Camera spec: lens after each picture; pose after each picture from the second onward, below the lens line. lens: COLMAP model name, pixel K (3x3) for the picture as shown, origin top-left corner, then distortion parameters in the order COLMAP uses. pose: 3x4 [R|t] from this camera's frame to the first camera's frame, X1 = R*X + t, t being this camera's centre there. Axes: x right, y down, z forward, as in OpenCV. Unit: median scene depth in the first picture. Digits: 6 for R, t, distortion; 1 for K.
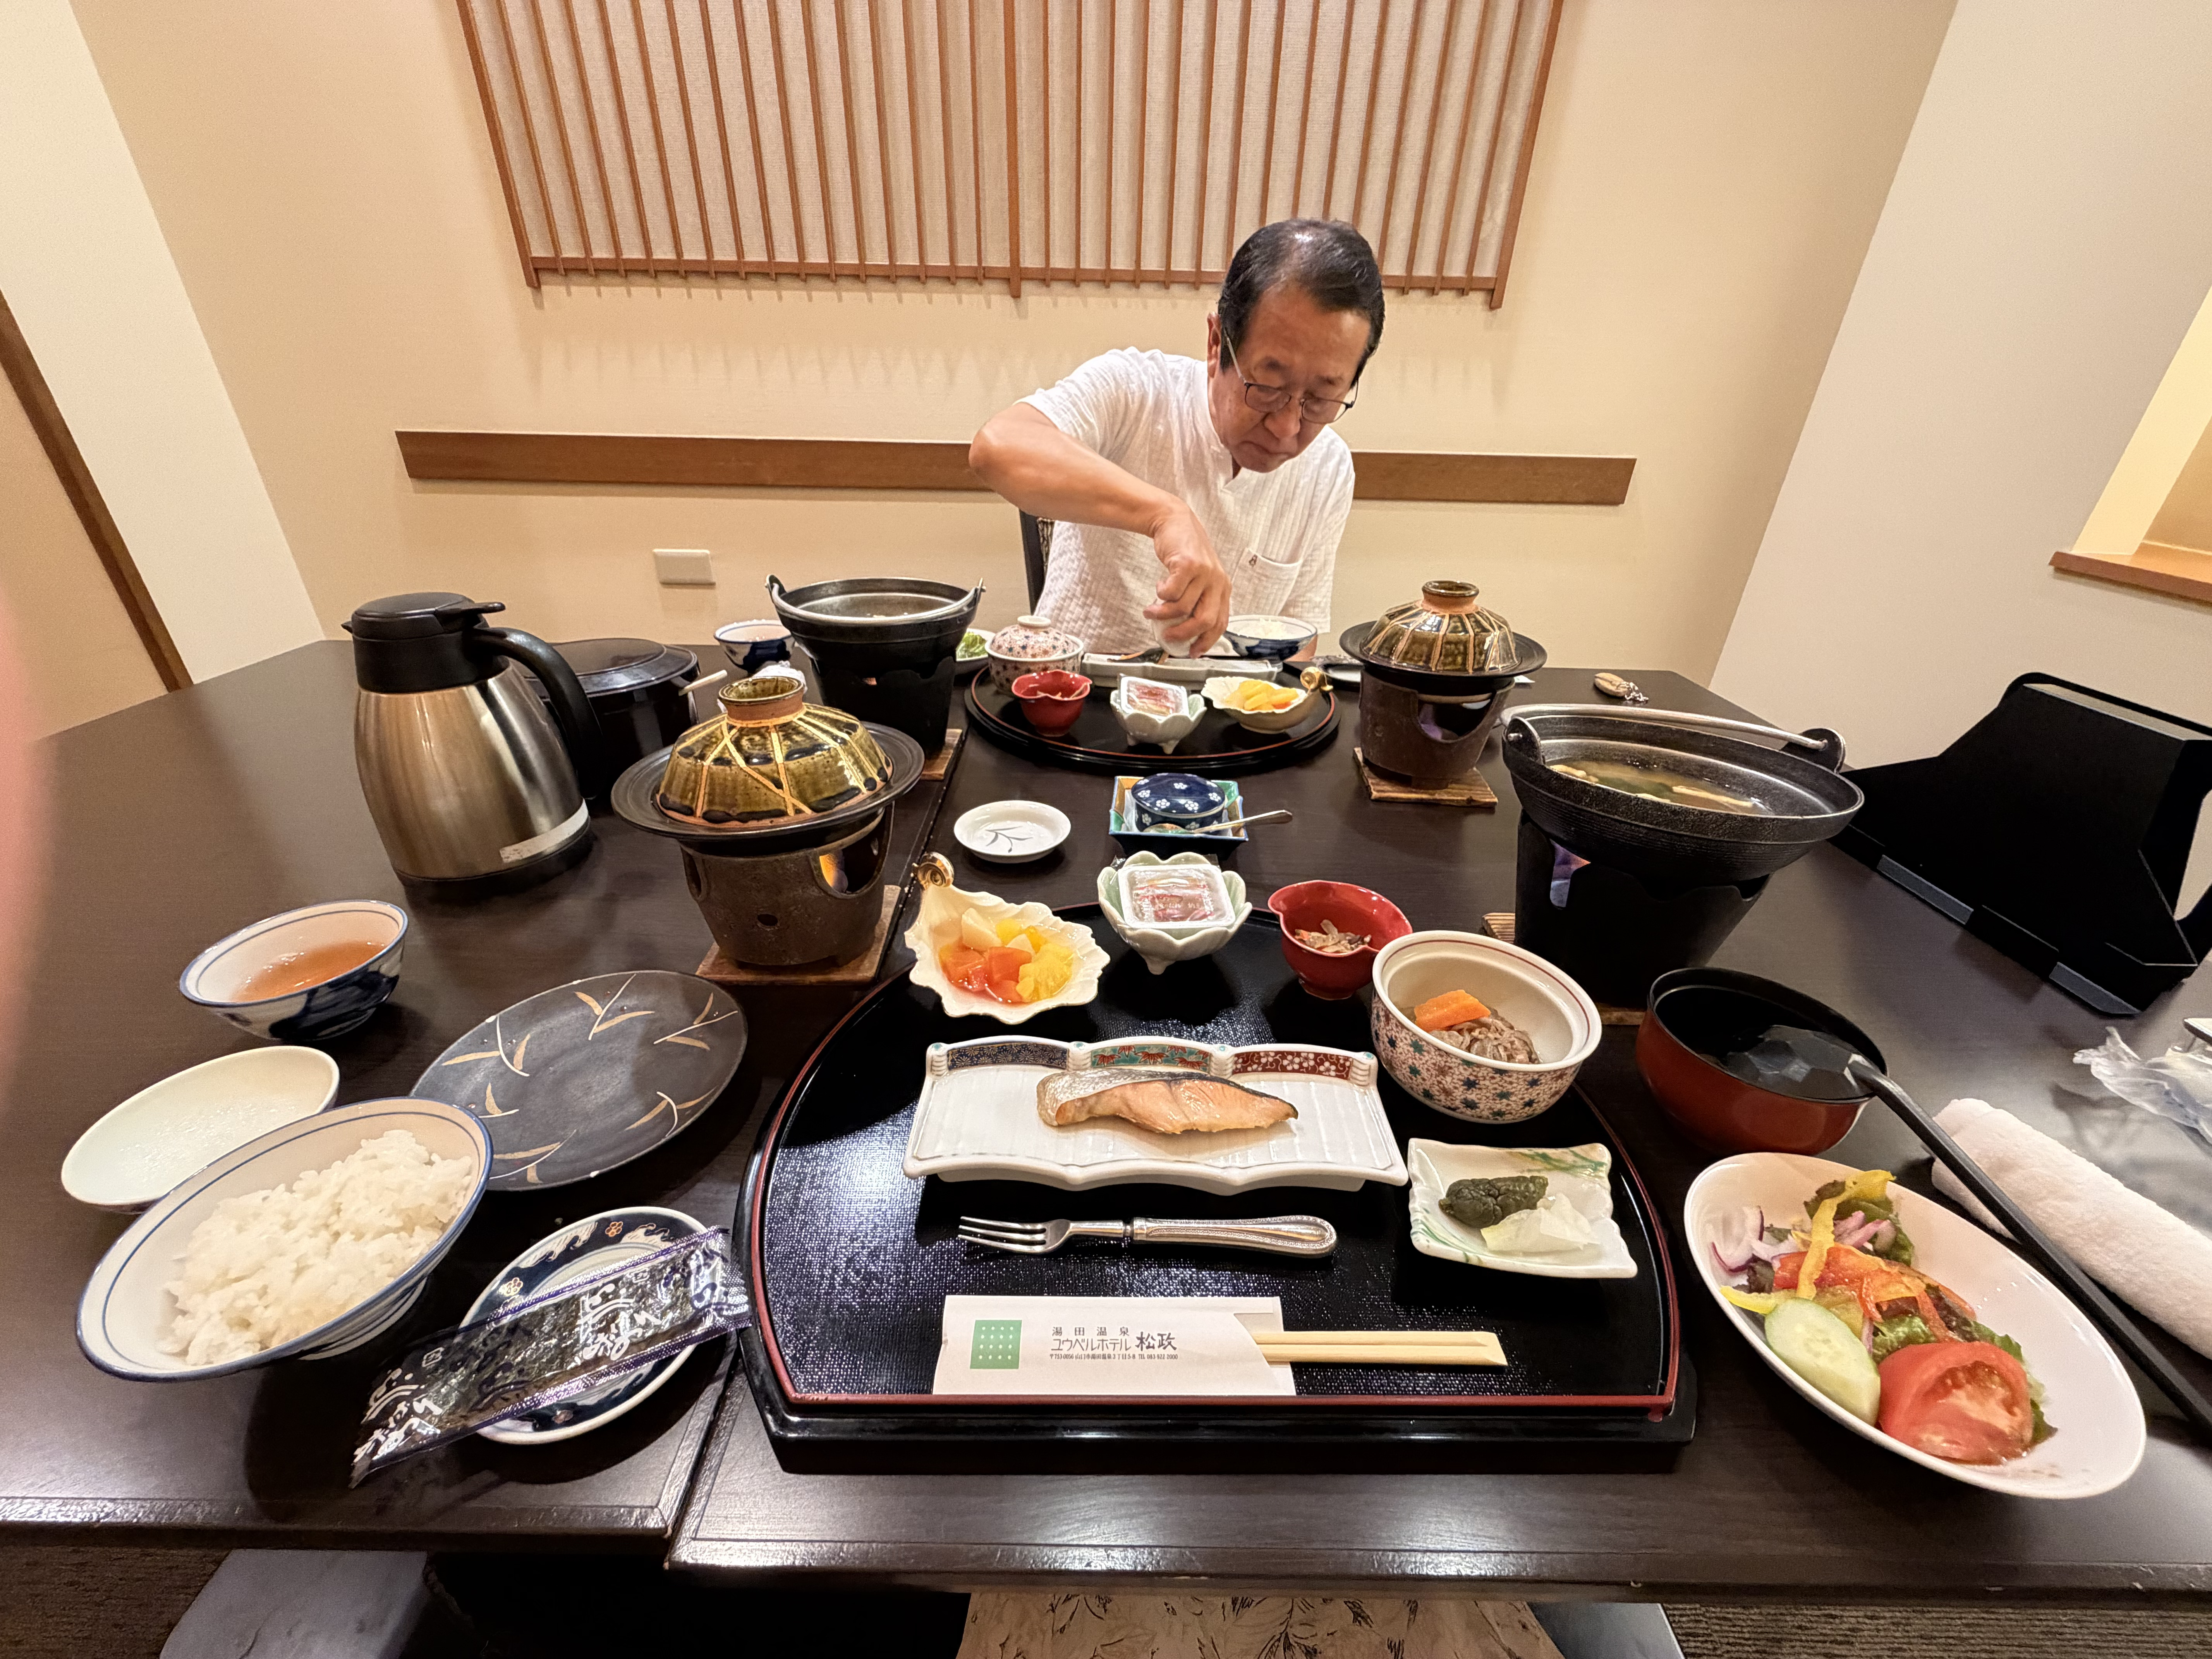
lens RADIAL K [[873.1, 0, 1099.1], [0, 873.1, 820.2], [0, 0, 1]] dist [-0.003637, -0.000224]
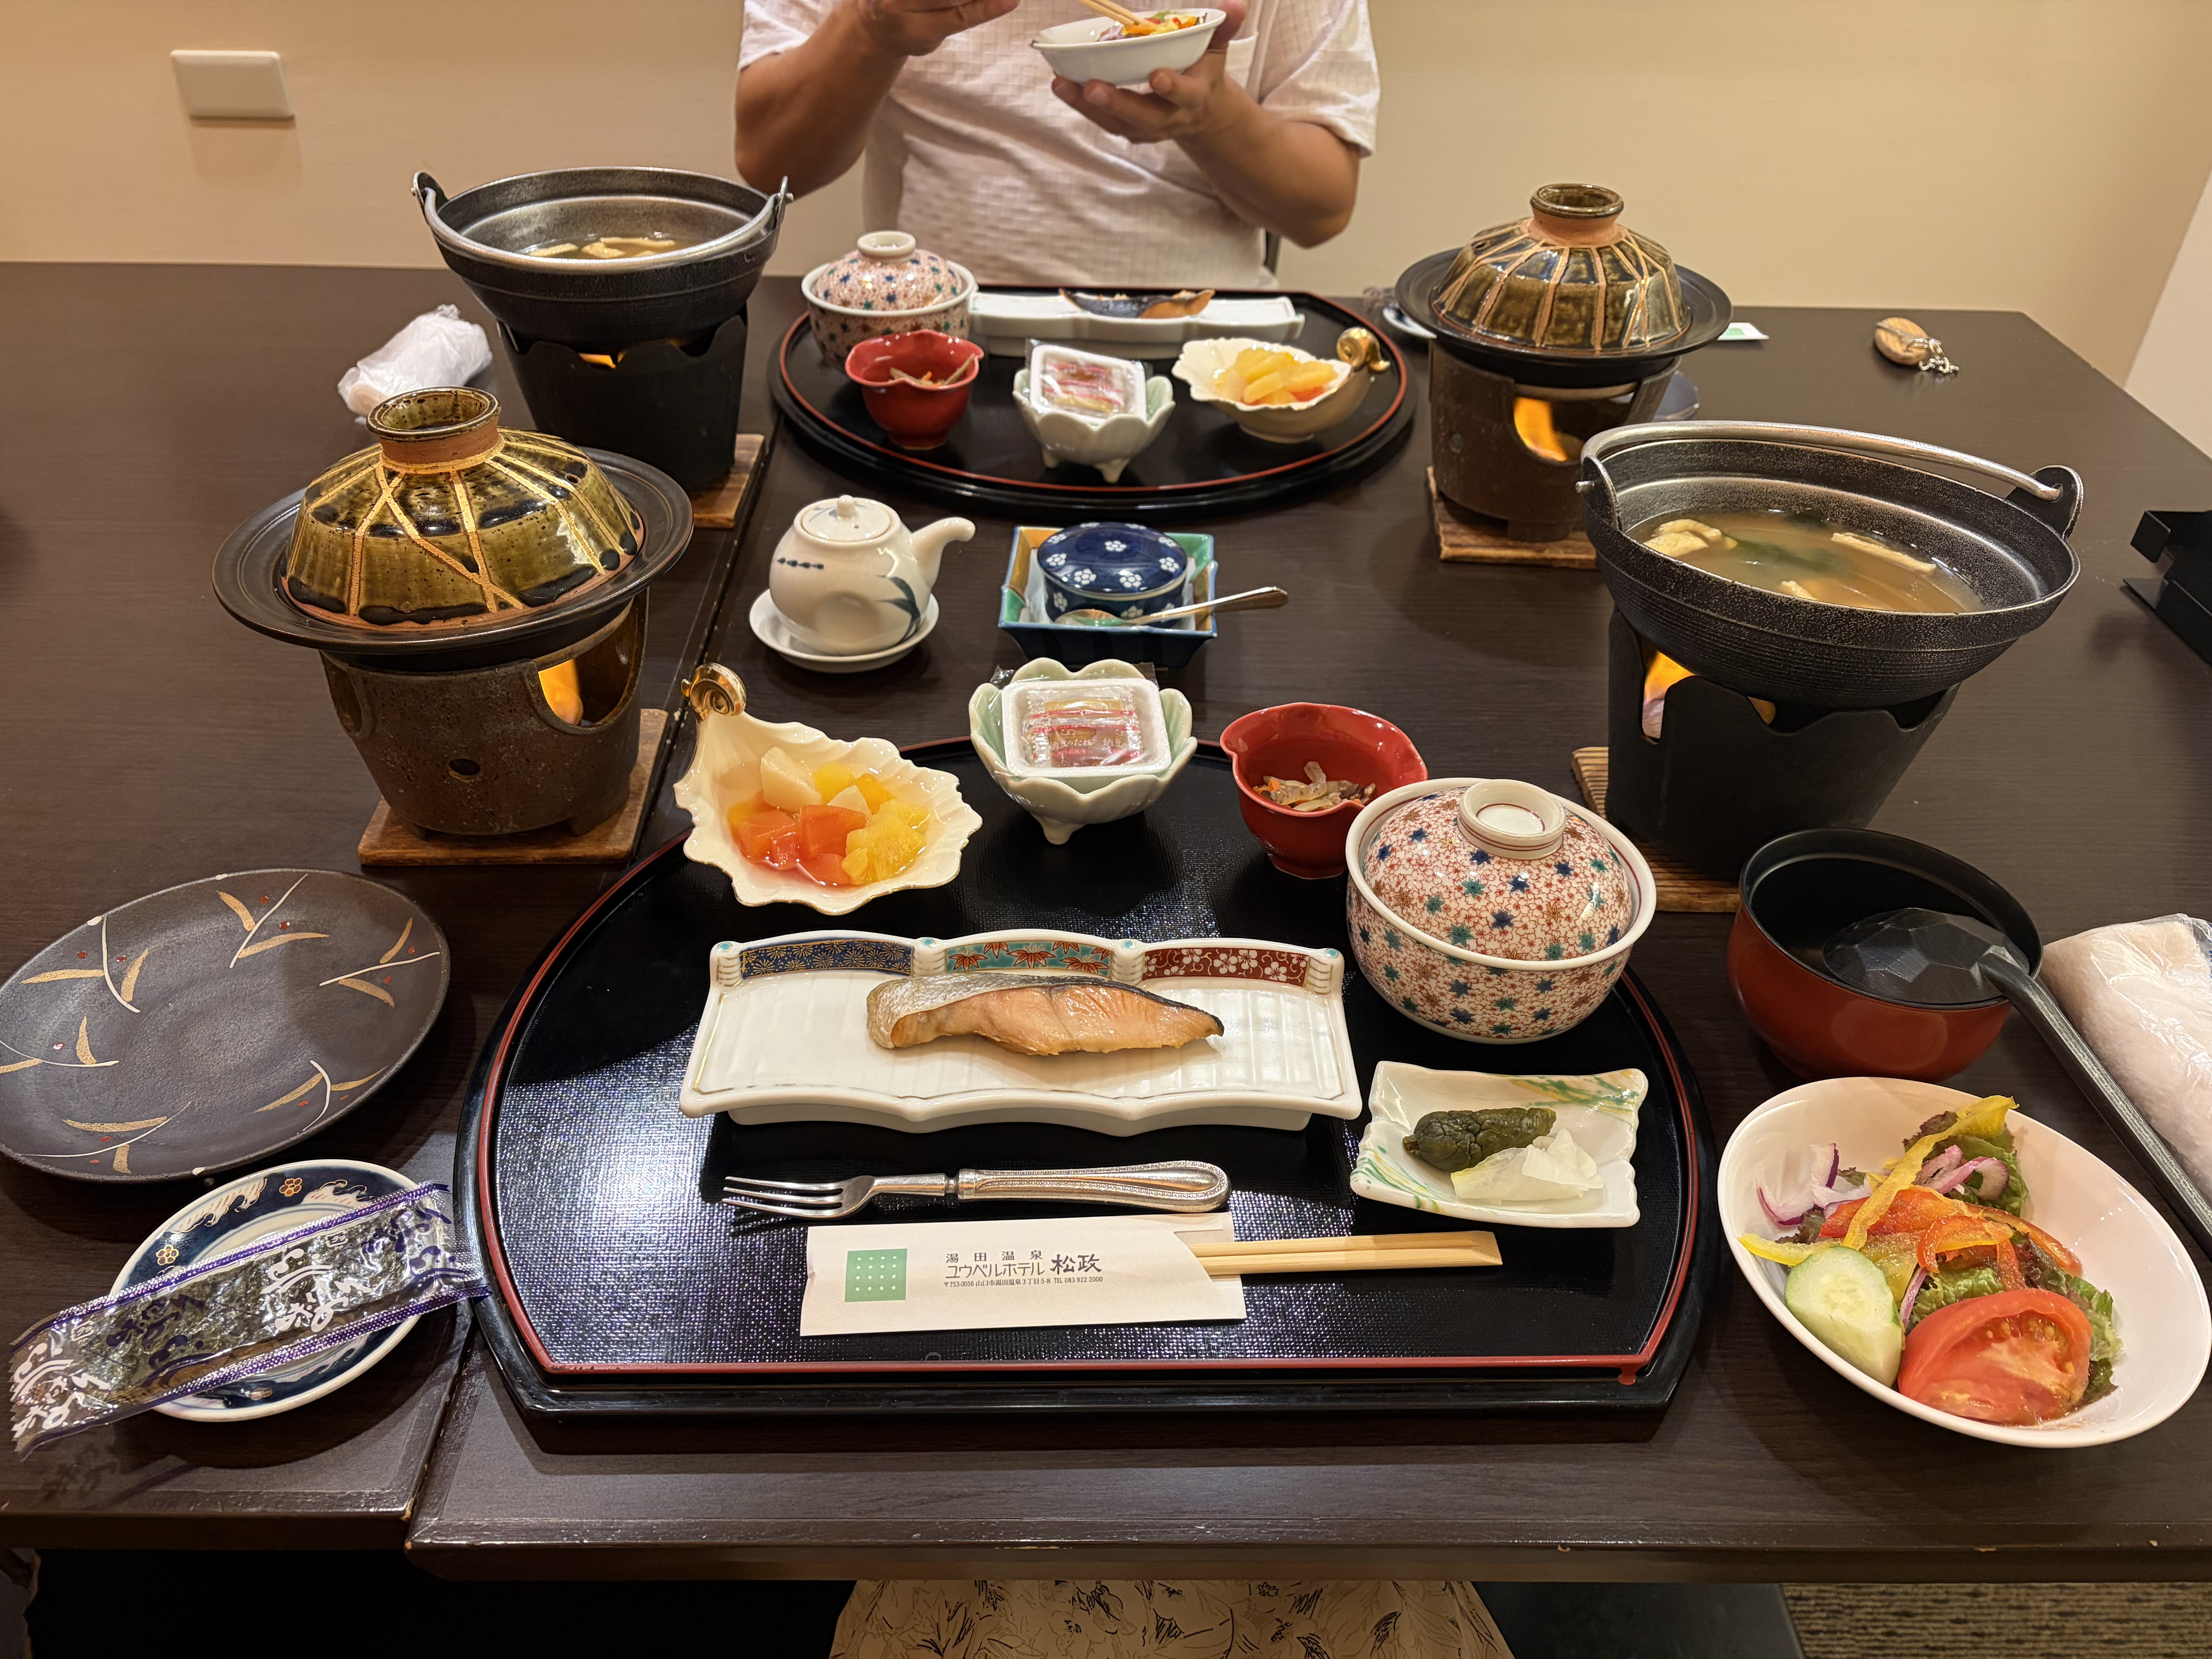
lens RADIAL K [[1669.1, 0, 1094.7], [0, 1669.1, 811.0], [0, 0, 1]] dist [0.043549, -0.061517]
pose [[0.999764, -0.006515, 0.020725, 0.076017], [0.003299, 0.988437, 0.151596, -0.046747], [-0.021473, -0.151492, 0.988225, -0.290037]]
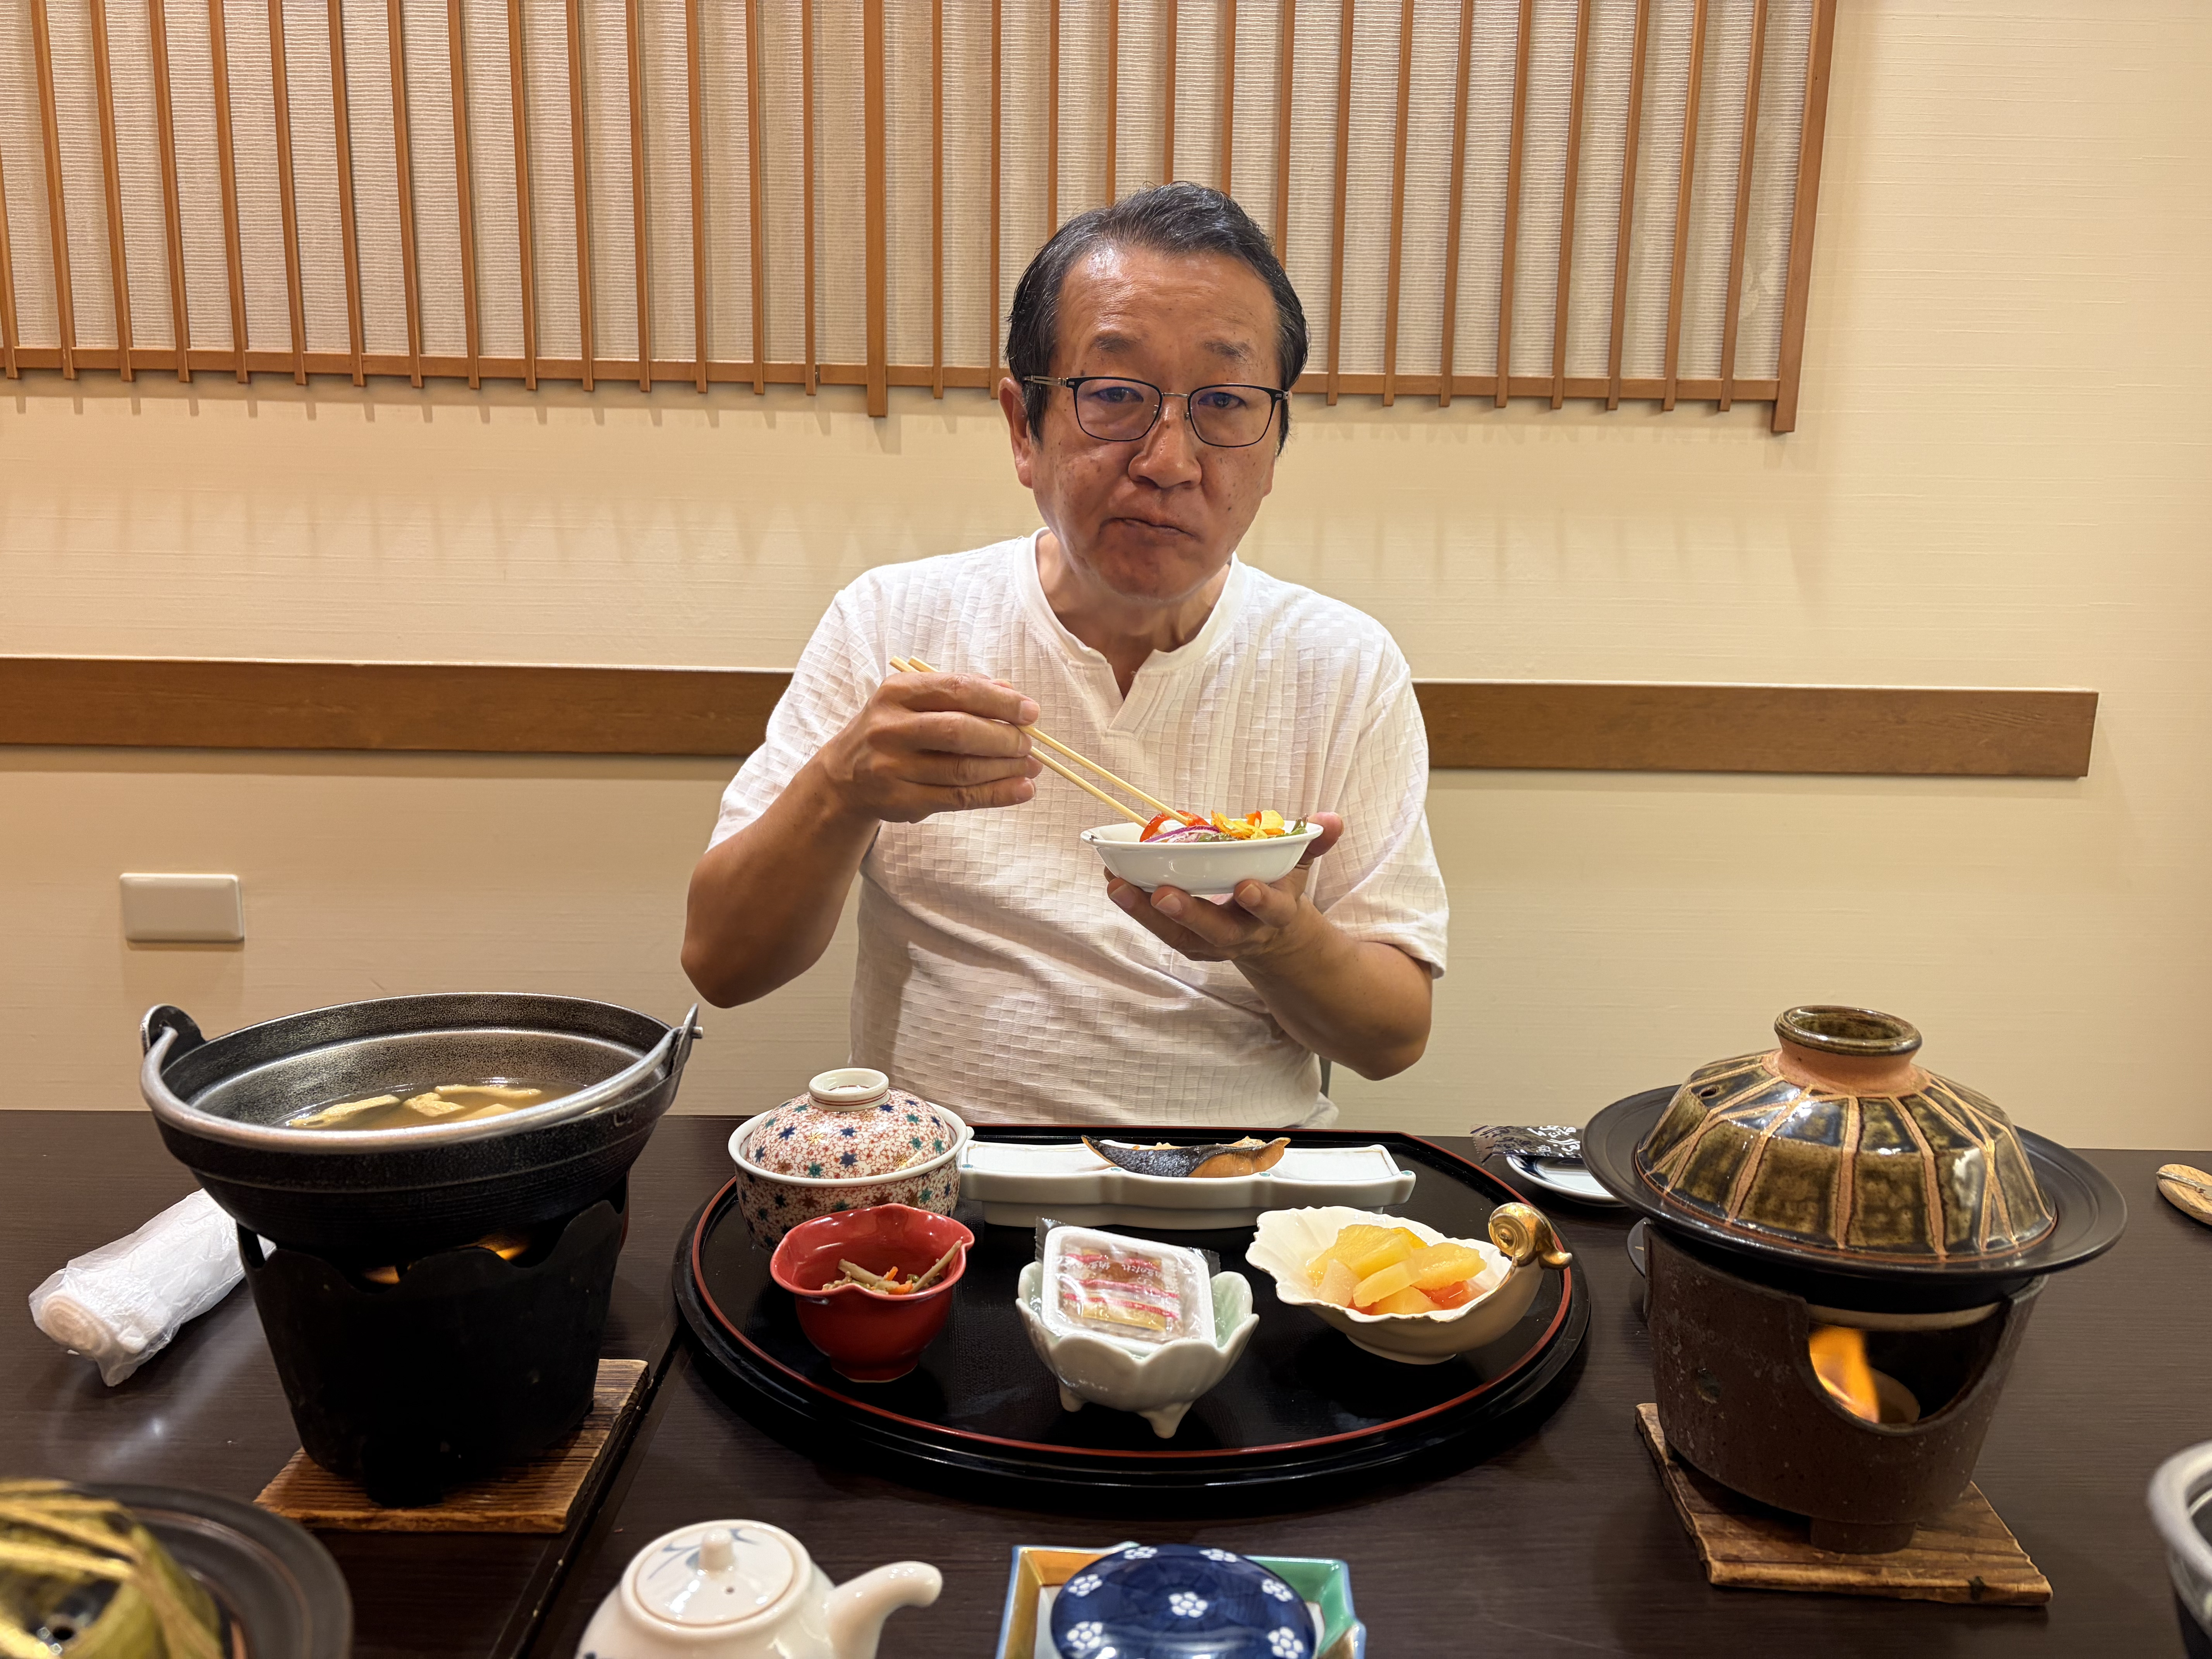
lens RADIAL K [[1669.1, 0, 1094.7], [0, 1669.1, 811.0], [0, 0, 1]] dist [0.043549, -0.061517]
pose [[0.999890, -0.004858, 0.014006, 0.069328], [0.008953, 0.950914, -0.309326, -0.195901], [-0.011816, 0.309417, 0.950853, 0.367440]]
